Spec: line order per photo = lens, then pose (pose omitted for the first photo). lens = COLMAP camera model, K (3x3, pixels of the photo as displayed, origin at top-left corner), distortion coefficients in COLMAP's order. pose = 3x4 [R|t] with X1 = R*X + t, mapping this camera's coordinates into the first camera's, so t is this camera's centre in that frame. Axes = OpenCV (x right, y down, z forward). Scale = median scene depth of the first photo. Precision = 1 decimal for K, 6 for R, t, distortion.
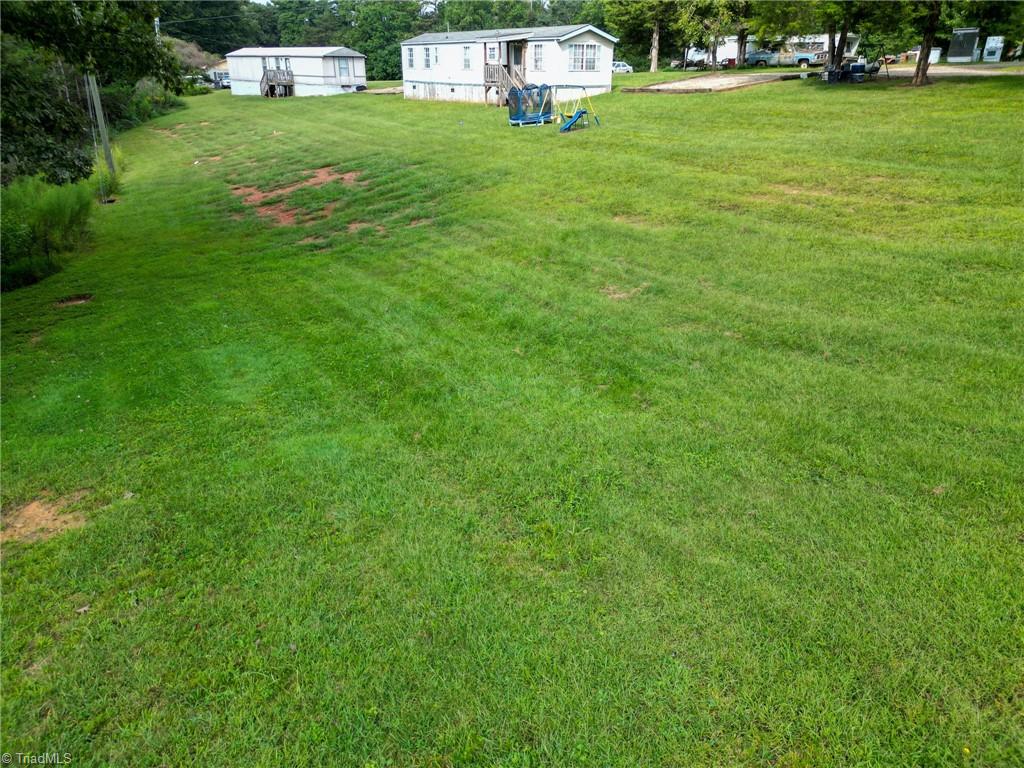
lens RADIAL K [[713.9, 0, 508.0], [0, 713.9, 384.8], [0, 0, 1]] dist [0.075478, -0.069666]
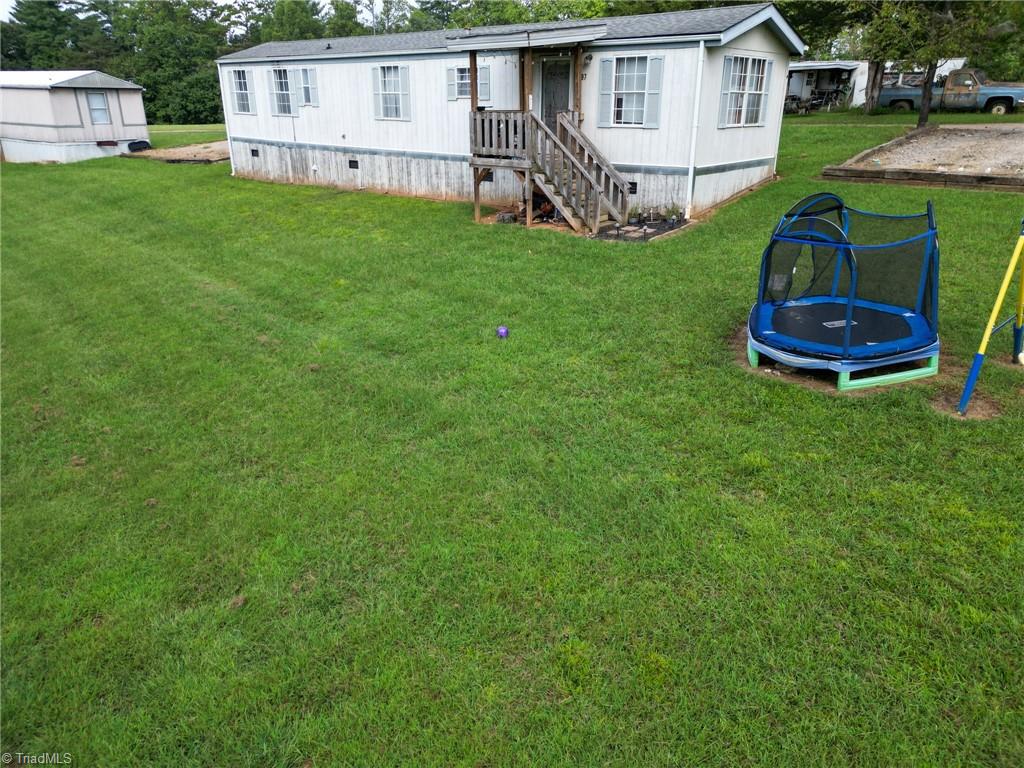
lens RADIAL K [[713.9, 0, 508.0], [0, 713.9, 384.8], [0, 0, 1]] dist [0.075478, -0.069666]
pose [[0.971660, -0.085191, 0.220499, -0.086771], [0.094286, 0.995061, -0.031034, -0.233332], [-0.216766, 0.050944, 0.974893, 0.516840]]
